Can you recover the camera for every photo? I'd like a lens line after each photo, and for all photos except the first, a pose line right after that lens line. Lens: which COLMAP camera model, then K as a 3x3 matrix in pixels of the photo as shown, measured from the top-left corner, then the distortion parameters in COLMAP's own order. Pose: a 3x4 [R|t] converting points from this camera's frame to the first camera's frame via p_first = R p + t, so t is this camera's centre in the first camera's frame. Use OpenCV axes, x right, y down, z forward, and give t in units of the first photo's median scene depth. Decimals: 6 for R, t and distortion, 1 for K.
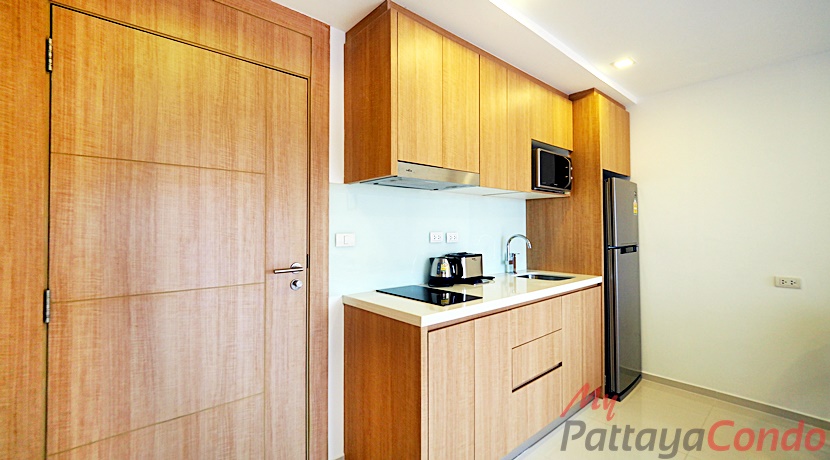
lens RADIAL K [[353.5, 0, 396.6], [0, 353.5, 224.7], [0, 0, 1]] dist [-0.006899, 0.001028]
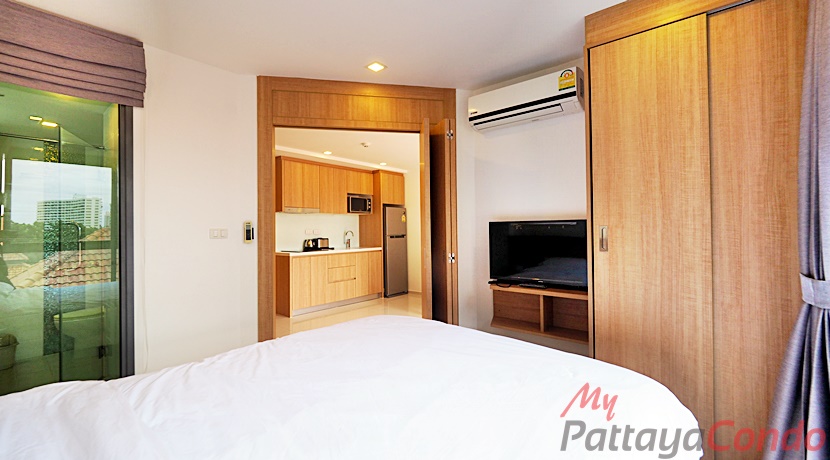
lens RADIAL K [[353.5, 0, 409.0], [0, 353.5, 231.9], [0, 0, 1]] dist [-0.006899, 0.001028]
pose [[0.985467, -0.011903, 0.169451, 0.354066], [0.010072, 0.999881, 0.011662, 0.012187], [-0.169569, -0.009786, 0.985470, -1.445426]]
